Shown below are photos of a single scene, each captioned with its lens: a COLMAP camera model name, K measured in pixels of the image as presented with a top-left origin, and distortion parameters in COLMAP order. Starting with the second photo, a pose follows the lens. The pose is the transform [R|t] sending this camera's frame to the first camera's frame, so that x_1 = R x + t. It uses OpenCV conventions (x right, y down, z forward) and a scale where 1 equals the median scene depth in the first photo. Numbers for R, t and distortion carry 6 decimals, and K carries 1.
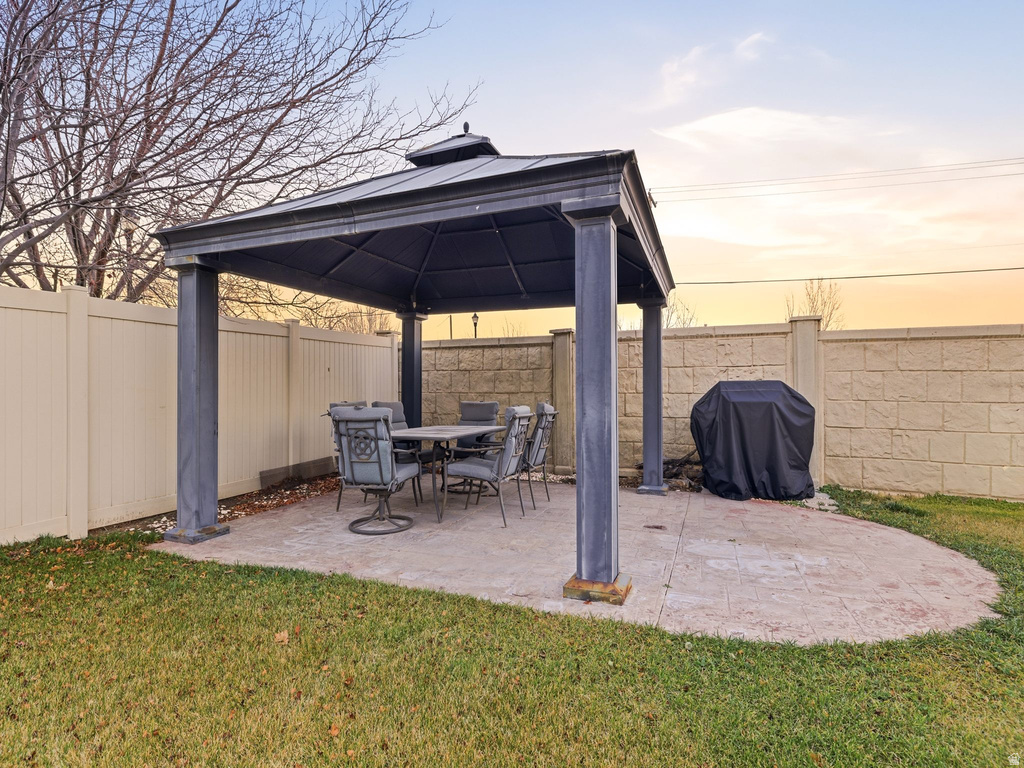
lens RADIAL K [[513.8, 0, 512.0], [0, 513.8, 384.0], [0, 0, 1]] dist [0.002398, 0.000137]
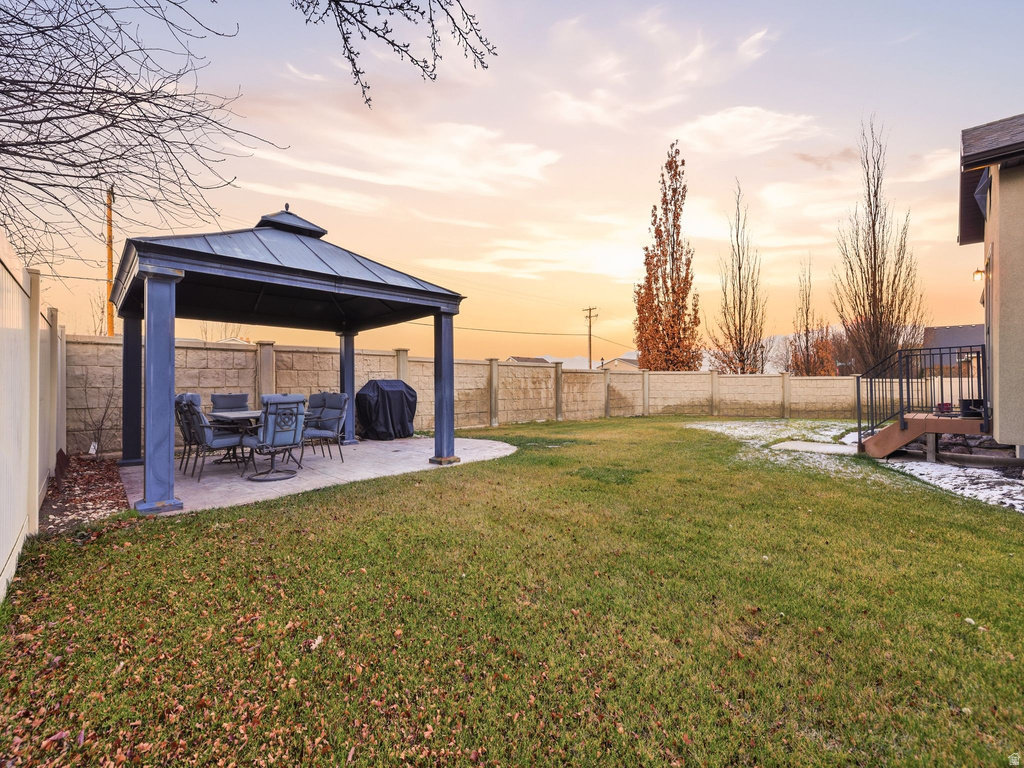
lens RADIAL K [[425.4, 0, 512.0], [0, 425.4, 384.0], [0, 0, 1]] dist [-0.003875, -0.000229]
pose [[0.394394, 0.001853, 0.918940, -0.878118], [-0.001356, 0.999998, -0.001435, 0.012542], [-0.918940, -0.000680, 0.394396, -0.072939]]
